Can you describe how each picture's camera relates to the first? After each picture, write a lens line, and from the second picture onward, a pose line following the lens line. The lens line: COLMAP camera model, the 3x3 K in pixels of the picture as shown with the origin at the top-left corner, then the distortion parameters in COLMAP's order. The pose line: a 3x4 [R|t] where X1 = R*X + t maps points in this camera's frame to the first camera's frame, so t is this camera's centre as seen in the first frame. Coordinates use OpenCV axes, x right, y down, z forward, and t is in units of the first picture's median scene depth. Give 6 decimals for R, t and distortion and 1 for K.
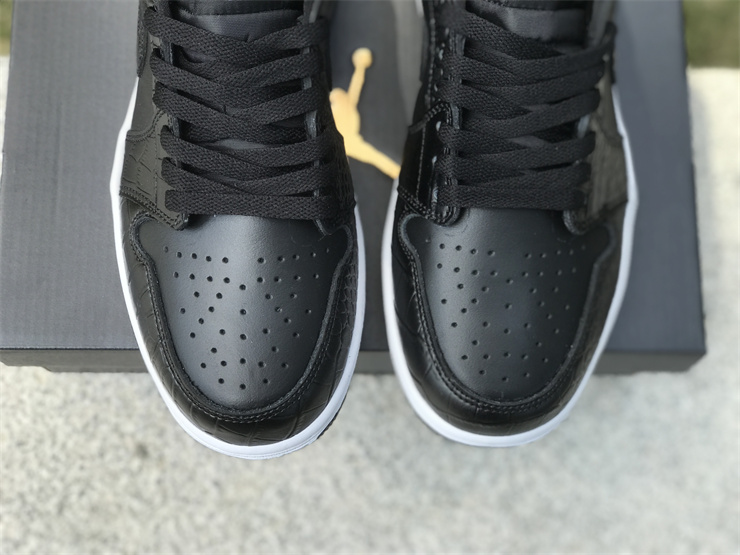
lens RADIAL K [[1292.3, 0, 370.0], [0, 1292.3, 277.5], [0, 0, 1]] dist [-0.022958, 0.099763]
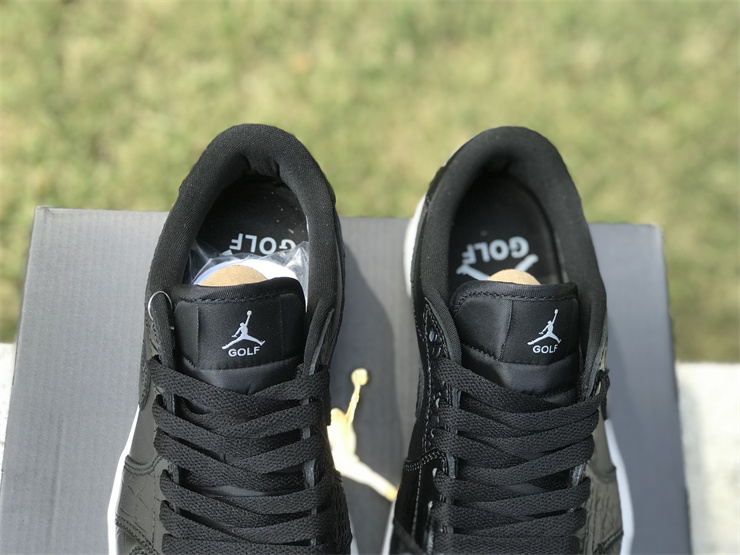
lens RADIAL K [[1292.3, 0, 370.0], [0, 1292.3, 277.5], [0, 0, 1]] dist [-0.022958, 0.099763]
pose [[0.999913, 0.012487, 0.004202, -0.003931], [-0.011633, 0.986505, -0.163314, -0.102777], [-0.006185, 0.163251, 0.986565, -0.024856]]
